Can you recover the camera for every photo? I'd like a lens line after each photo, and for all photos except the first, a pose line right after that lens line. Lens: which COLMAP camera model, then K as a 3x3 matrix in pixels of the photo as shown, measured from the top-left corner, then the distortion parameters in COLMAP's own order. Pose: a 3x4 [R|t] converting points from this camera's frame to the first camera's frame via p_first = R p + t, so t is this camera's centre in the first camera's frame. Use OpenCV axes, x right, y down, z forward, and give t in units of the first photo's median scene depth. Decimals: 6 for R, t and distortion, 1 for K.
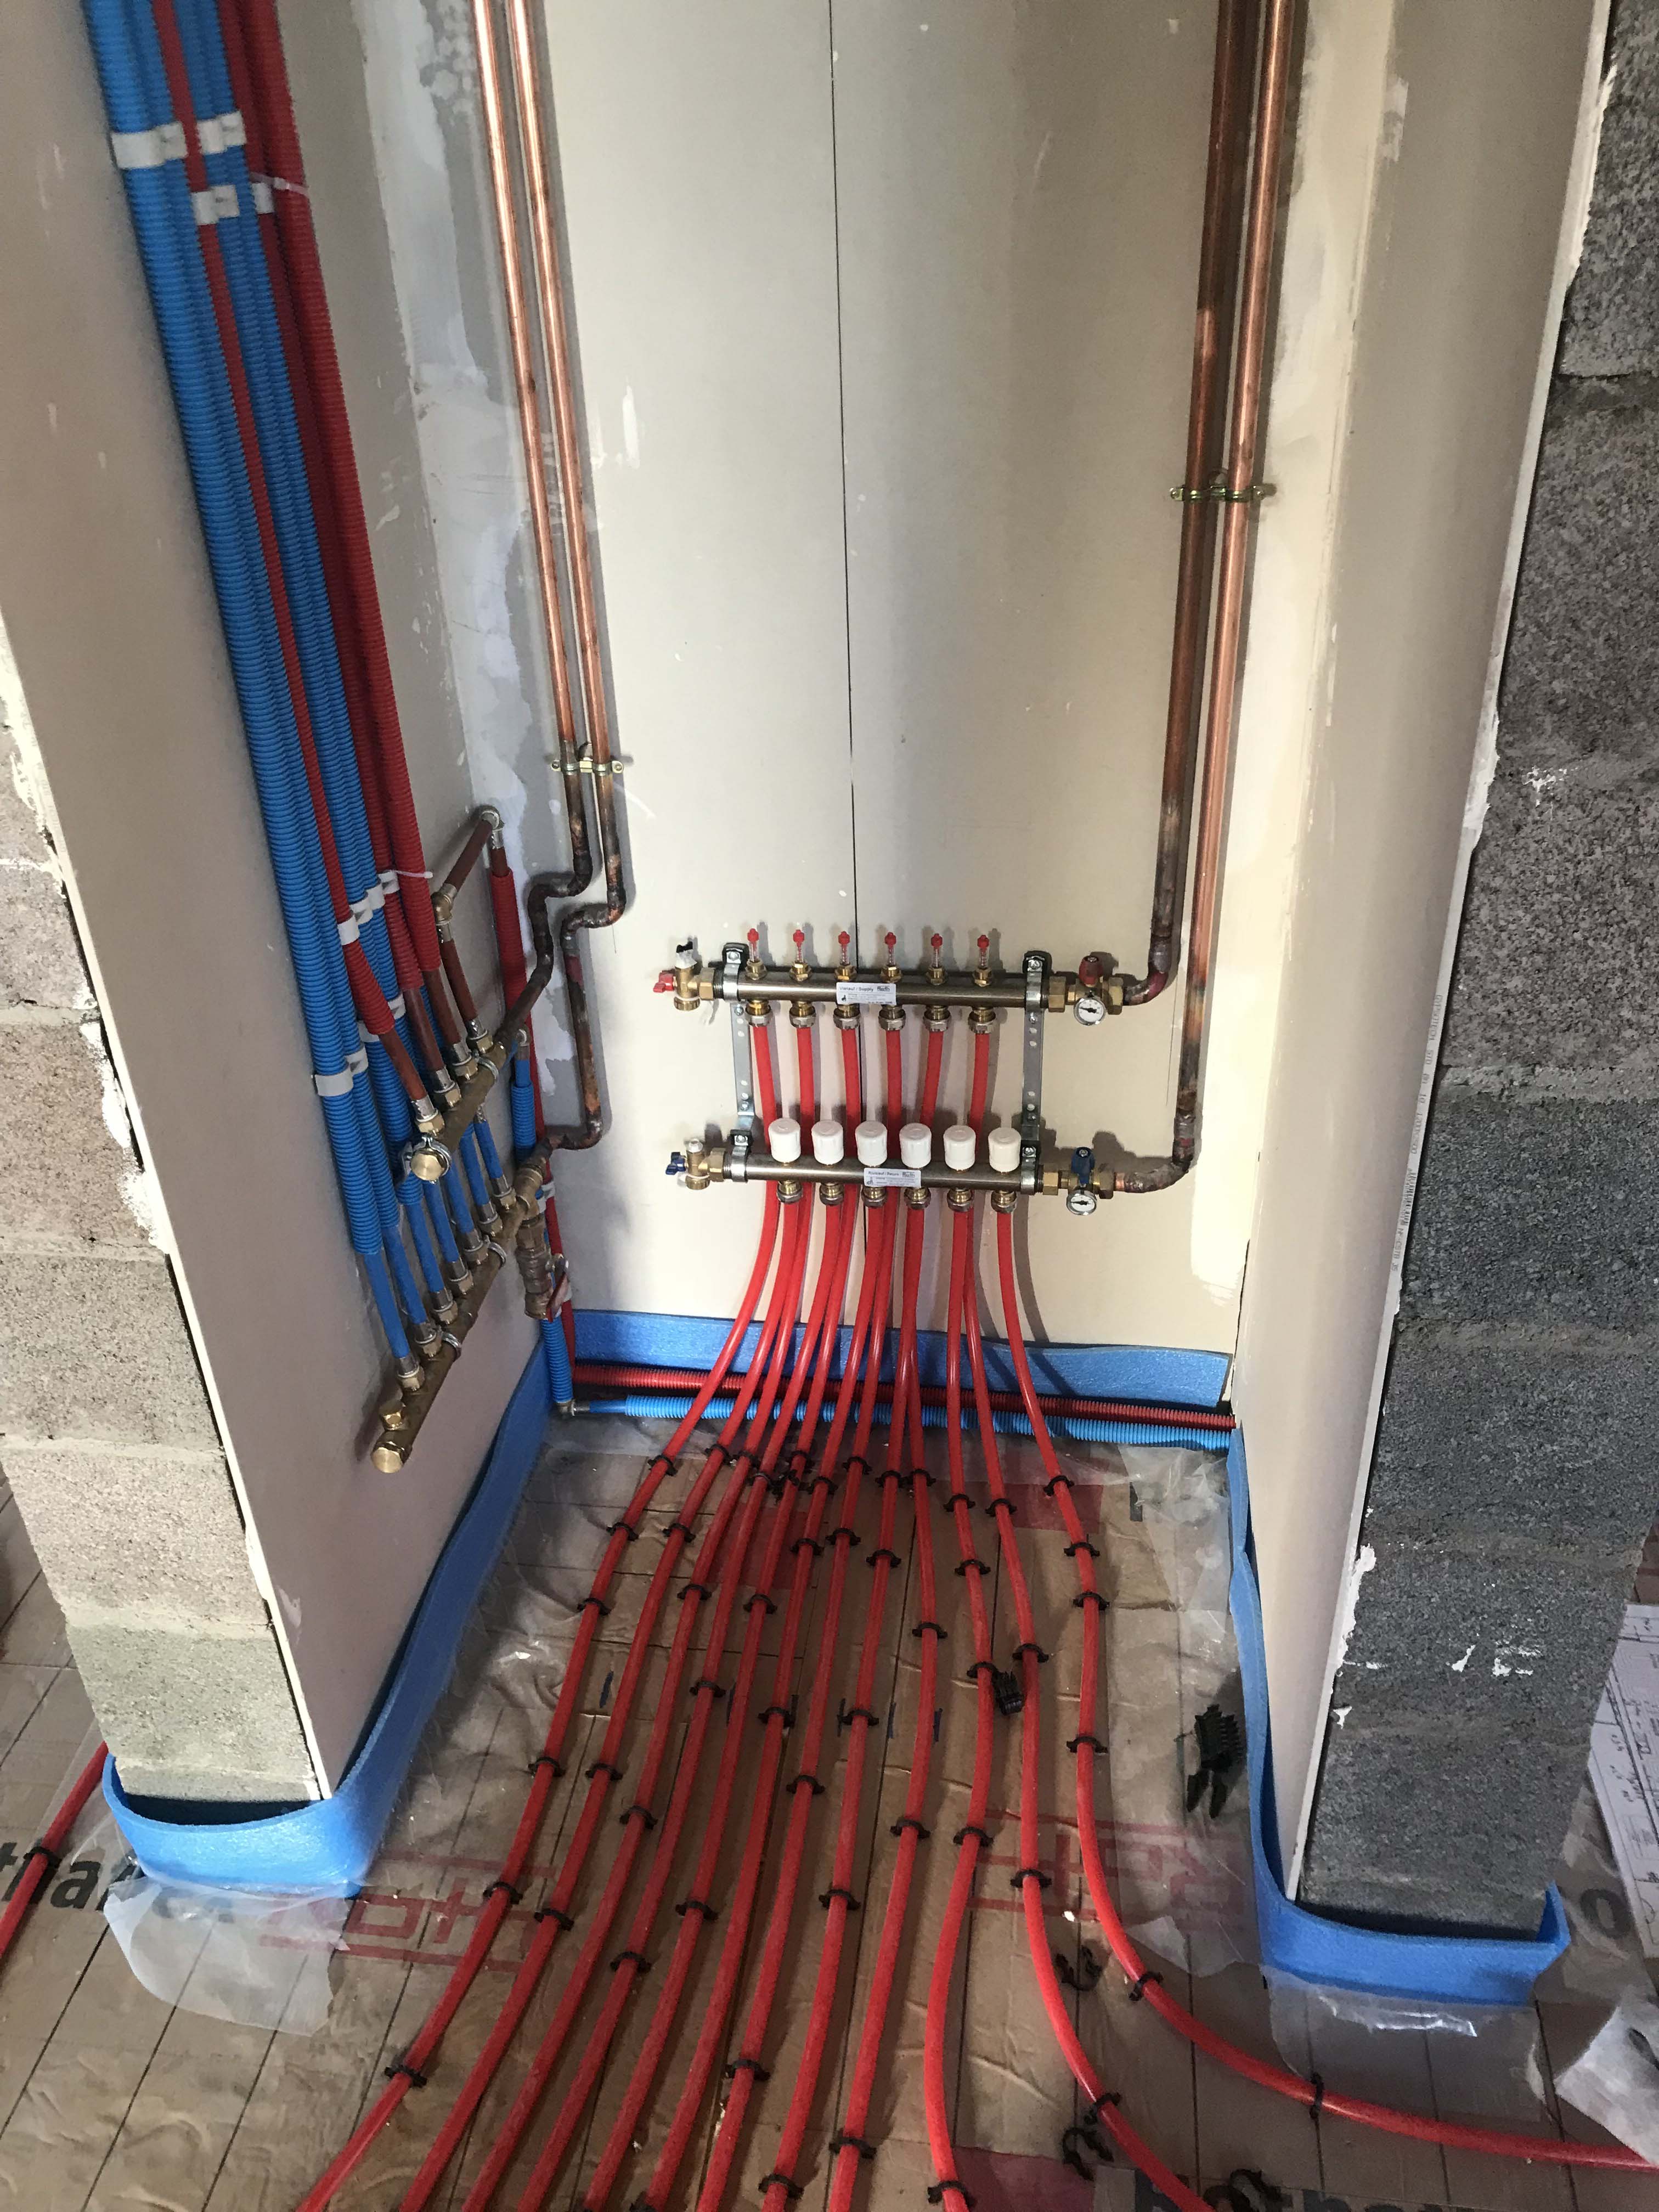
lens RADIAL K [[1846.8, 0, 829.5], [0, 1846.8, 1106.0], [0, 0, 1]] dist [0.068178, -0.064039]
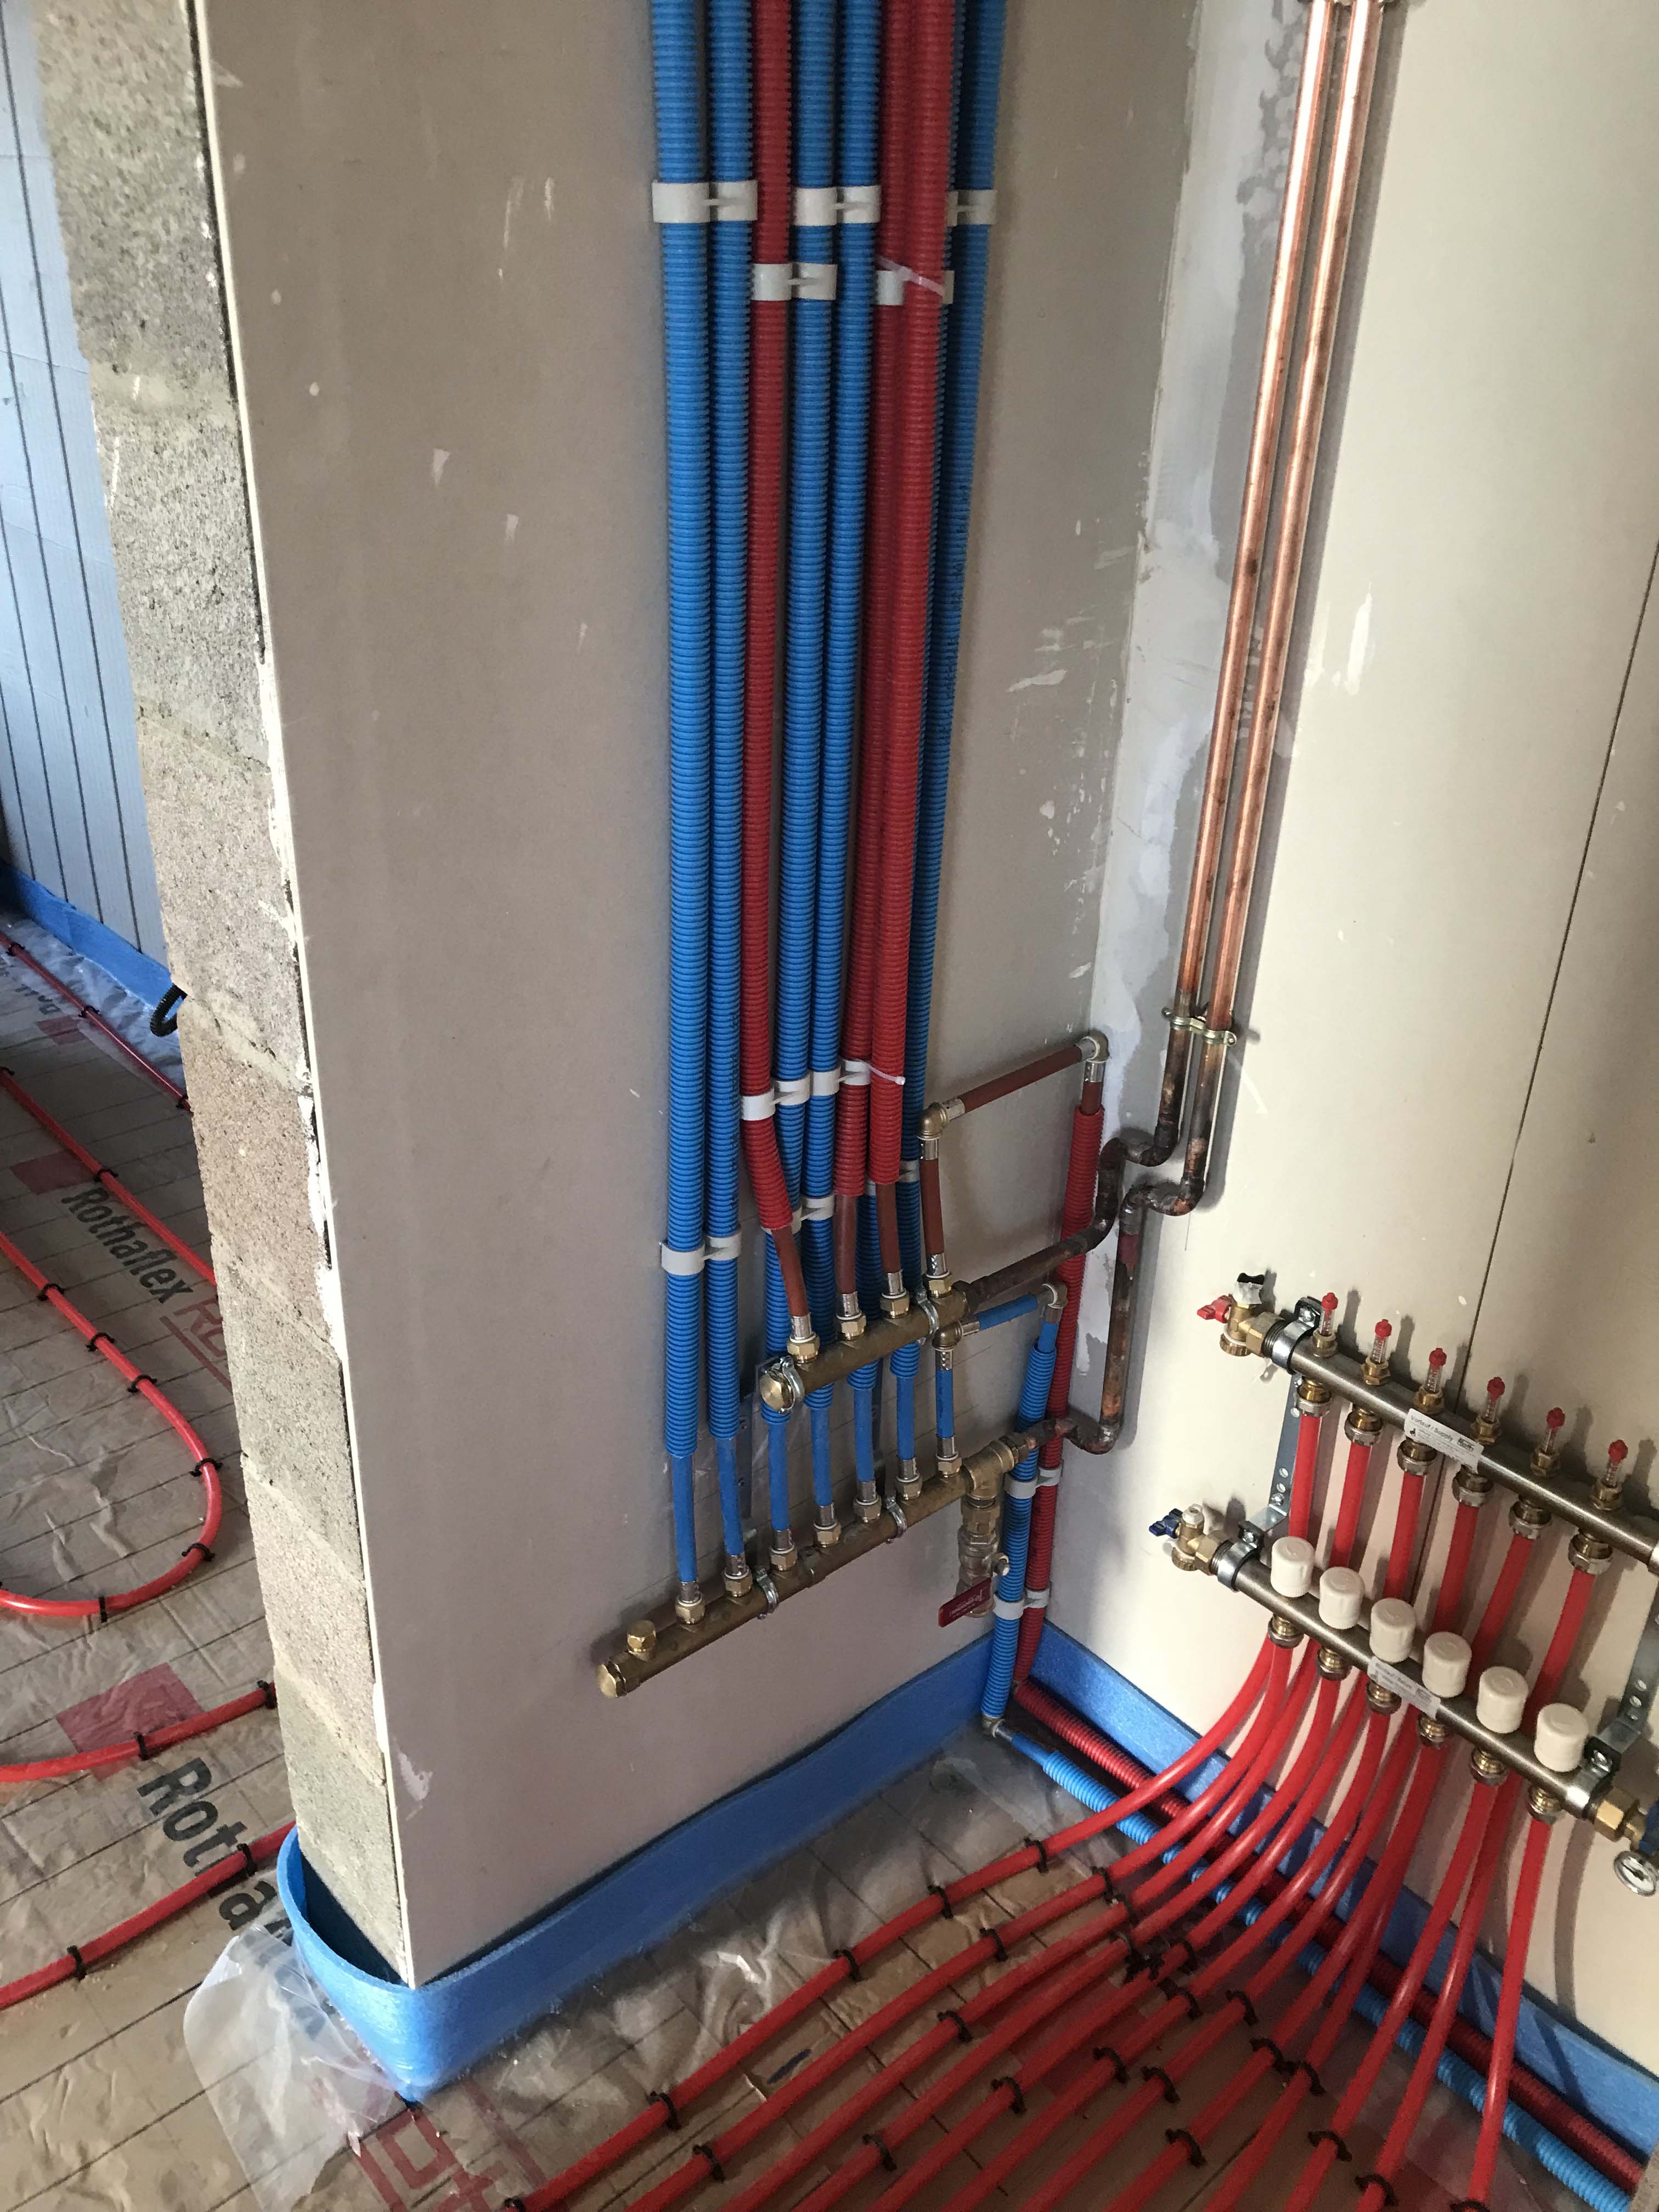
lens RADIAL K [[1857.9, 0, 829.5], [0, 1857.9, 1106.0], [0, 0, 1]] dist [0.032159, -0.033197]
pose [[0.757034, 0.357856, -0.546661, 0.195874], [-0.399939, 0.915417, 0.045404, -0.121255], [0.516670, 0.184259, 0.836122, 0.243719]]
